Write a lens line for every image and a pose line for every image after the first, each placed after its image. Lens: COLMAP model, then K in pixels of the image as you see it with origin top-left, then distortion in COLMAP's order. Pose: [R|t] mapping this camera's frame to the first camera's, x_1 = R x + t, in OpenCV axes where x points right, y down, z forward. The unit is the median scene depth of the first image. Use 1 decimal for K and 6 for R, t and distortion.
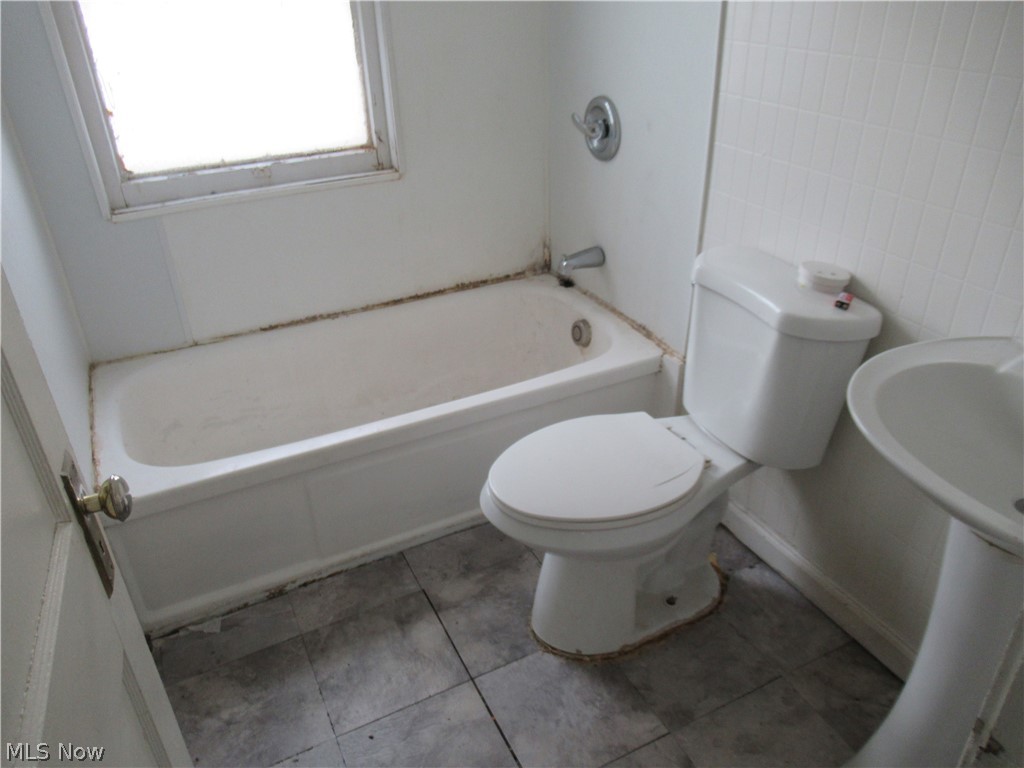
lens RADIAL K [[768.7, 0, 512.0], [0, 768.7, 384.0], [0, 0, 1]] dist [0.000153, -0.001917]
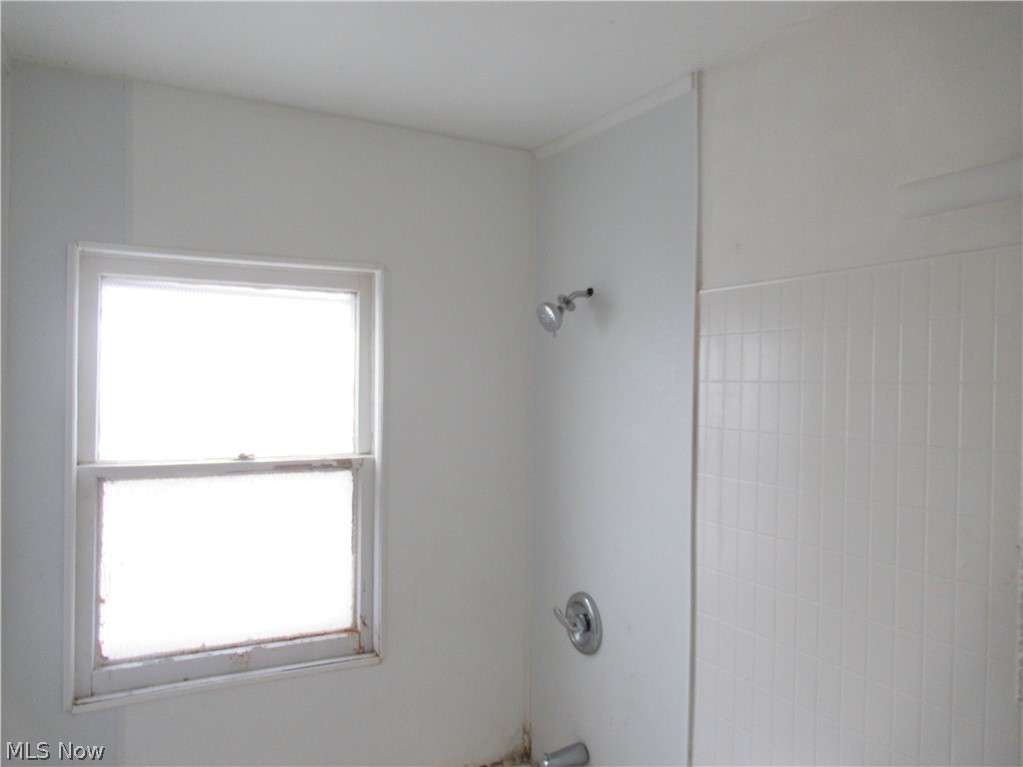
lens RADIAL K [[767.9, 0, 511.5], [0, 767.9, 383.5], [0, 0, 1]] dist [0.000153, -0.001917]
pose [[0.999017, 0.040291, 0.018476, -0.010114], [-0.025676, 0.865793, -0.499743, -0.095370], [-0.036132, 0.498778, 0.865977, -0.040484]]
